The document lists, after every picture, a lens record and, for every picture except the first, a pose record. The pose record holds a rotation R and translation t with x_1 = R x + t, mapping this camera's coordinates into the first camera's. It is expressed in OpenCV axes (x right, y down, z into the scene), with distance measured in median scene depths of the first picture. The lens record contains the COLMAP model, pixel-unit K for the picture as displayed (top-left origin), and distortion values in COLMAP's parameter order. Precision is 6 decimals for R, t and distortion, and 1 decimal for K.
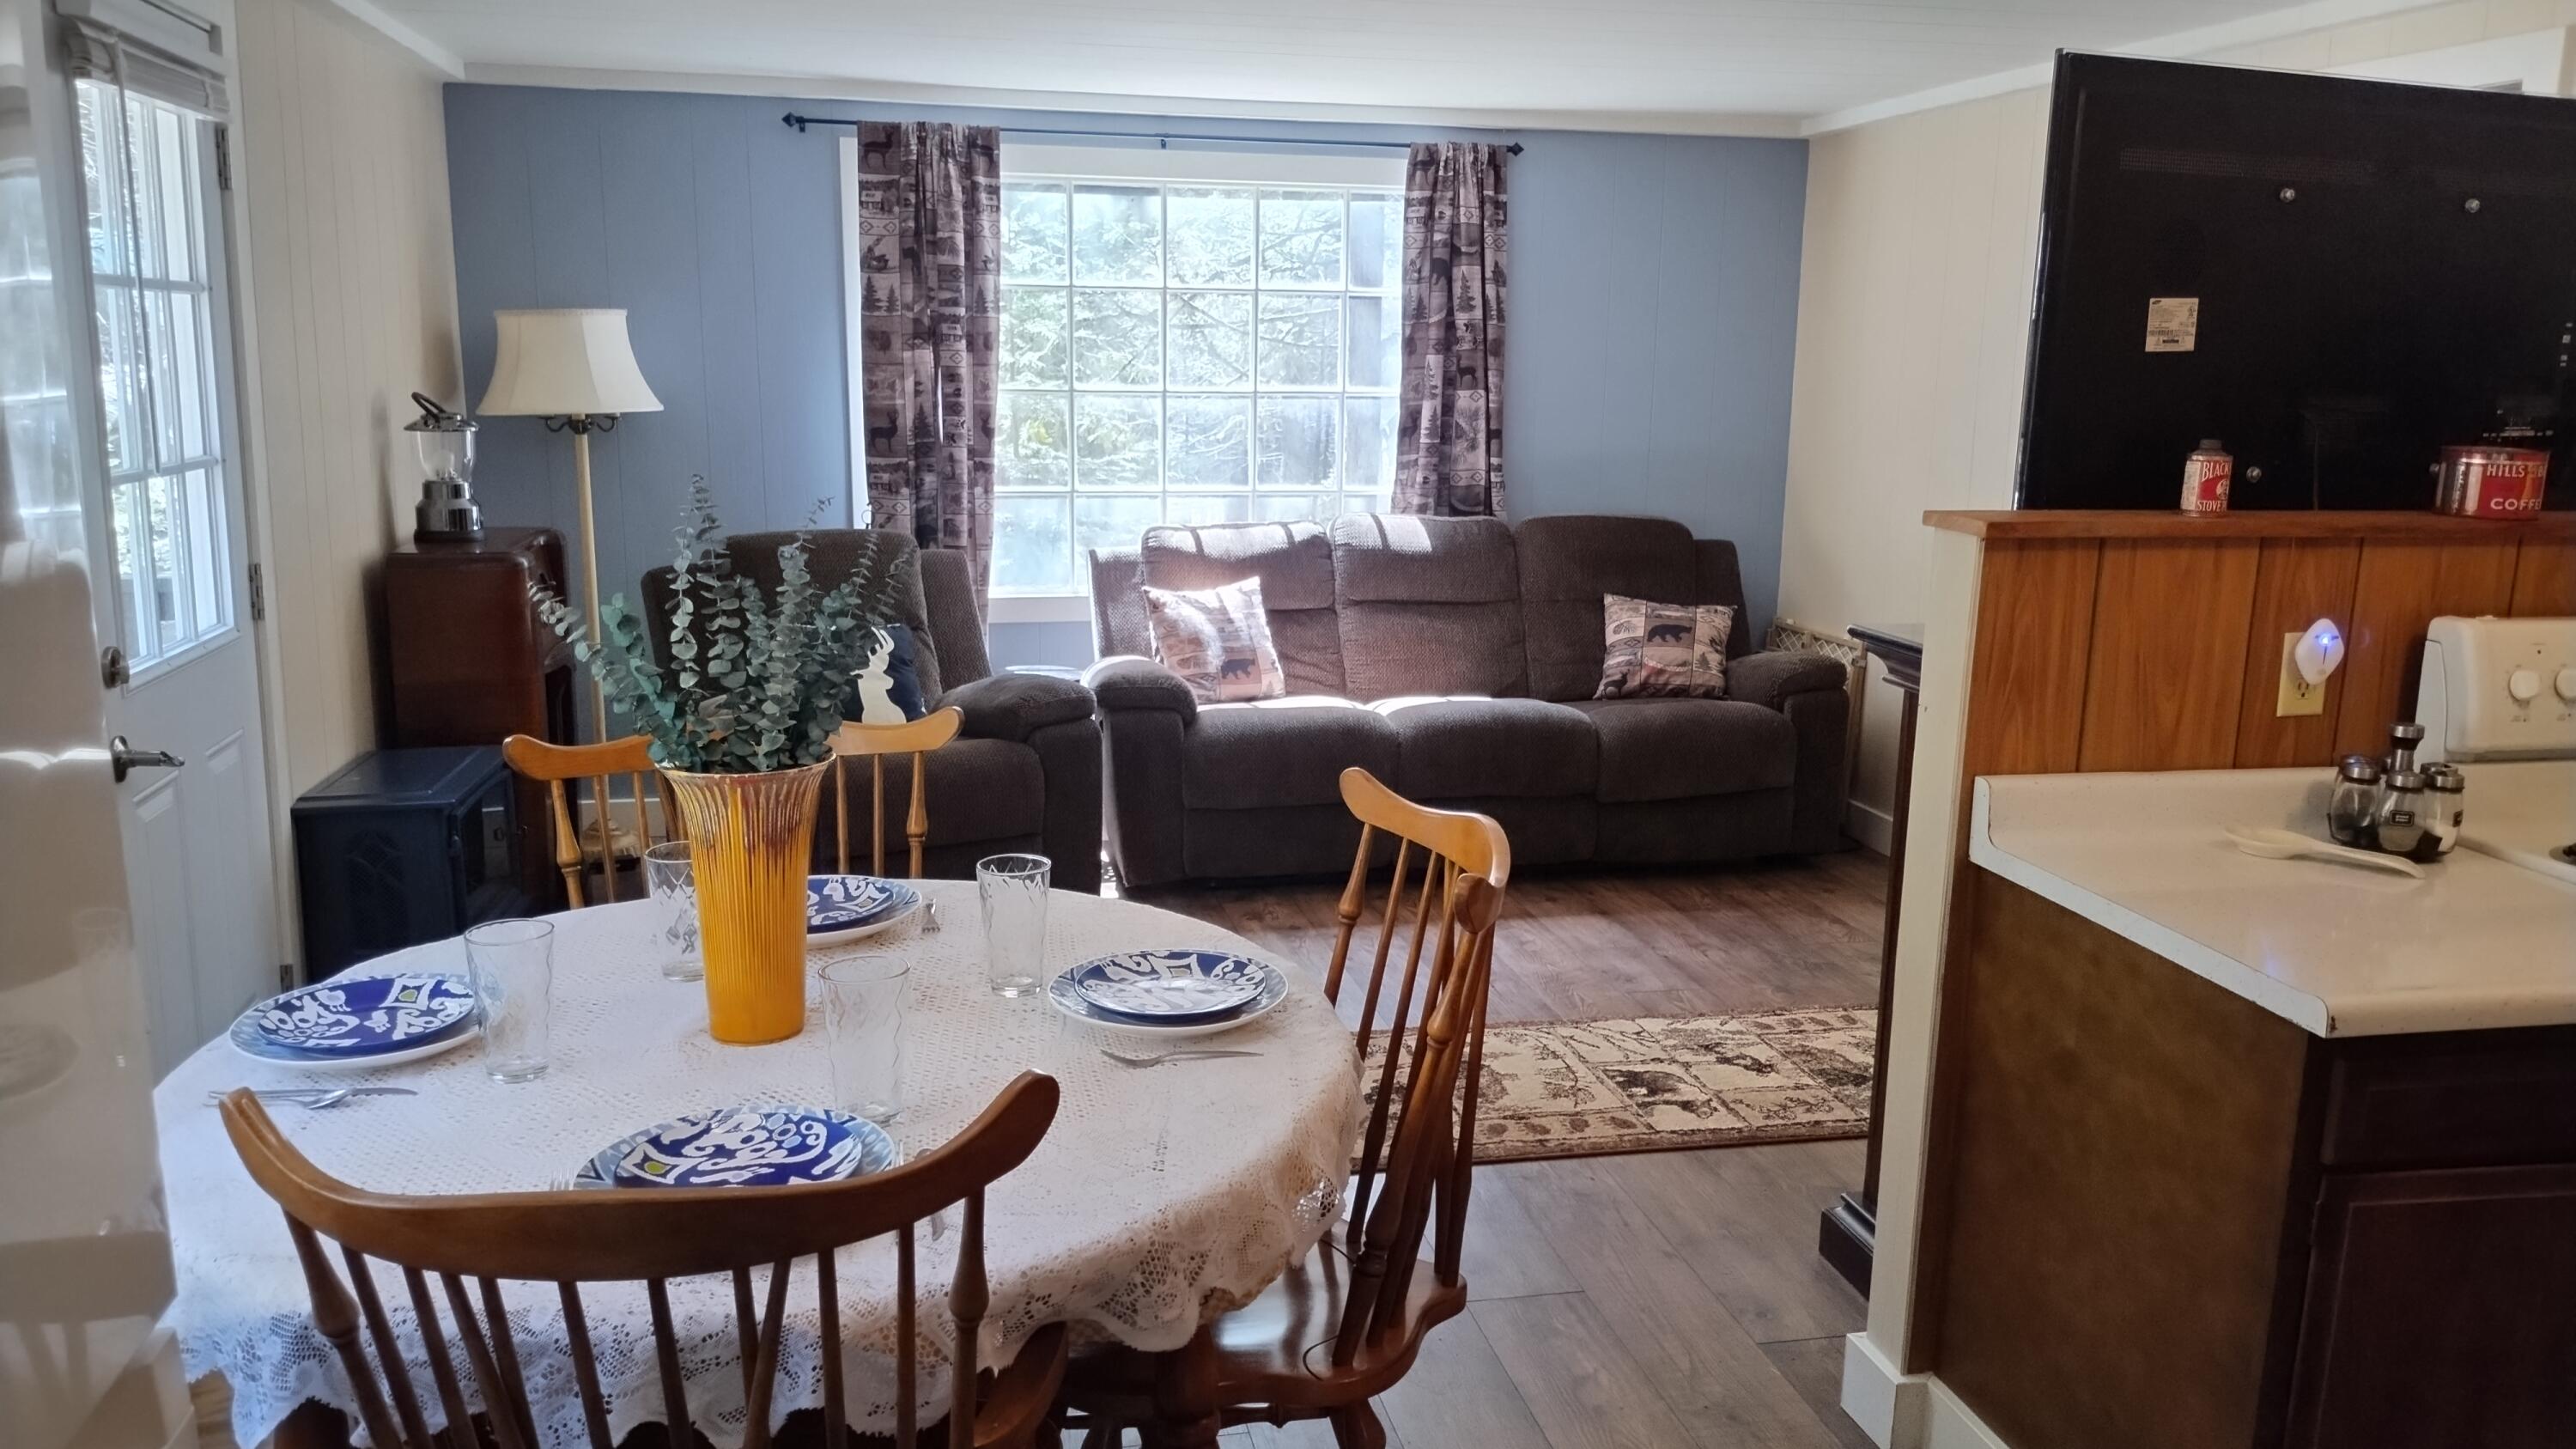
lens RADIAL K [[1910.1, 0, 1288.0], [0, 1910.1, 724.5], [0, 0, 1]] dist [0.087314, -0.120205]
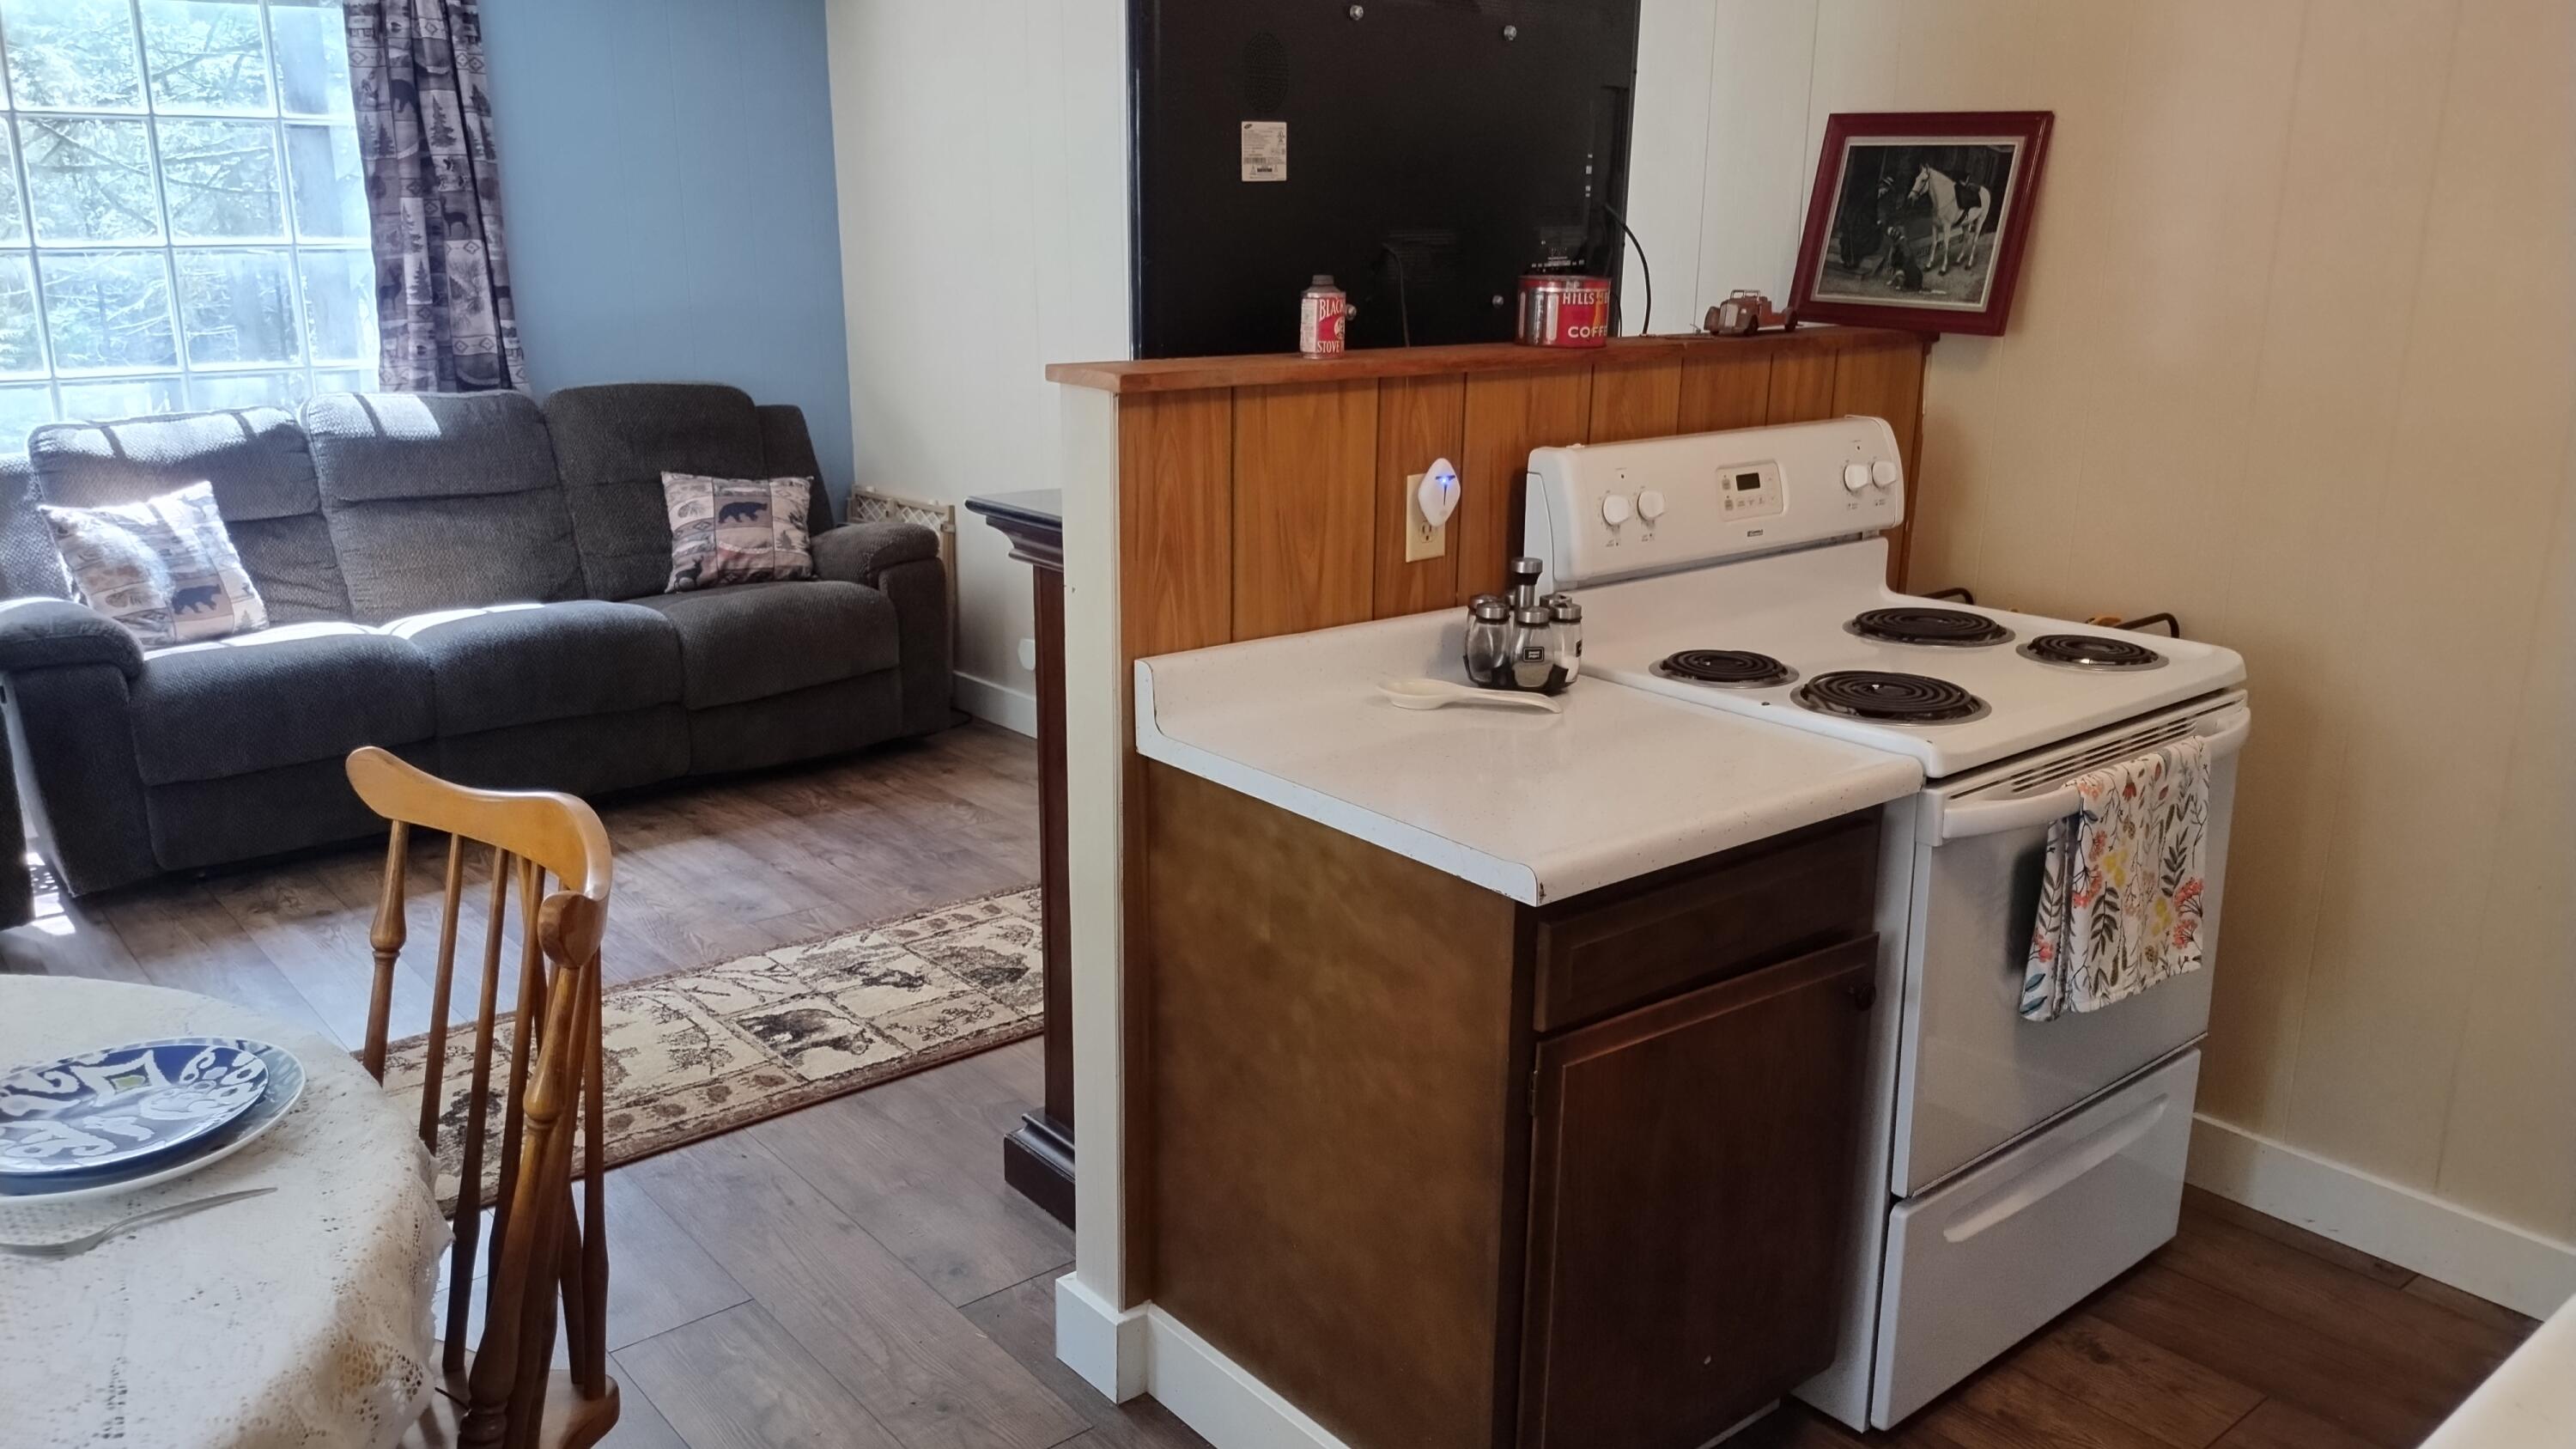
lens RADIAL K [[1907.8, 0, 1288.8], [0, 1907.8, 720.4], [0, 0, 1]] dist [0.090017, -0.138582]
pose [[0.883583, -0.130137, 0.449827, 0.008919], [0.098689, 0.990783, 0.092787, -0.012556], [-0.457756, -0.037592, 0.888283, 0.104568]]
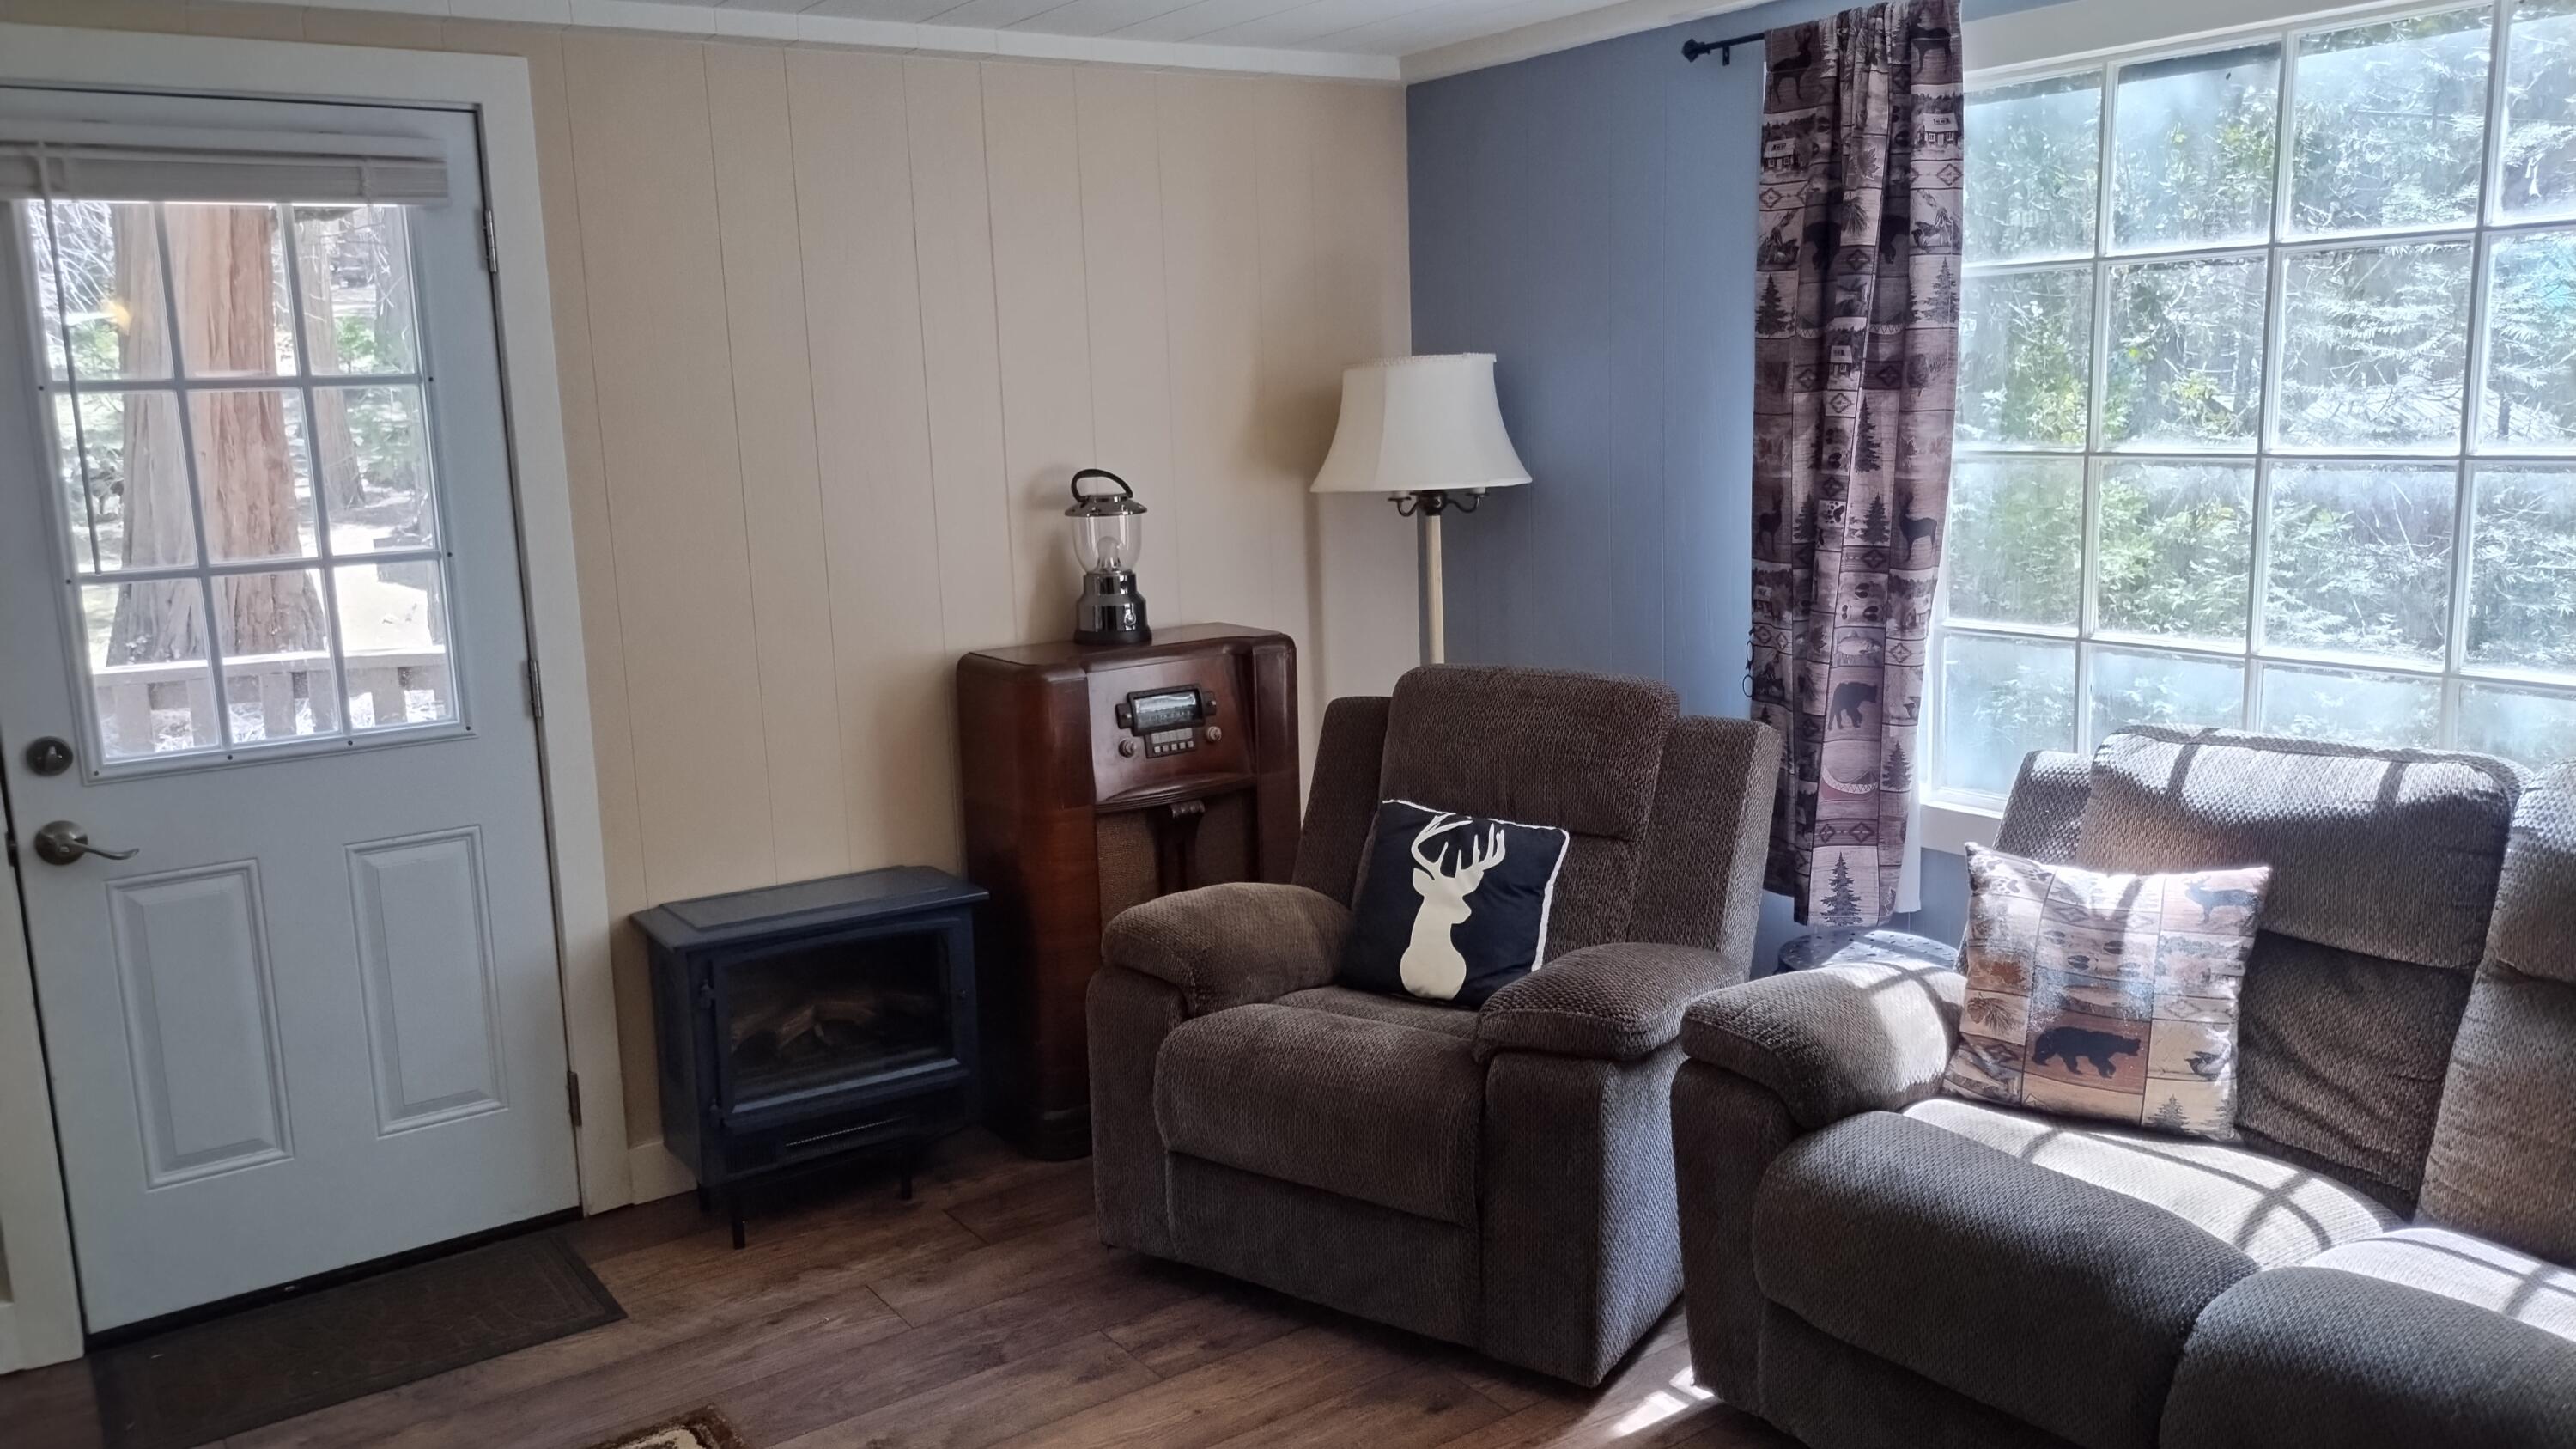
lens RADIAL K [[1910.1, 0, 1288.0], [0, 1910.1, 724.5], [0, 0, 1]] dist [0.087314, -0.120205]
pose [[0.392613, 0.136529, -0.909514, 0.426854], [-0.141479, 0.986115, 0.086956, -0.163495], [0.908757, 0.094537, 0.406477, 0.830738]]
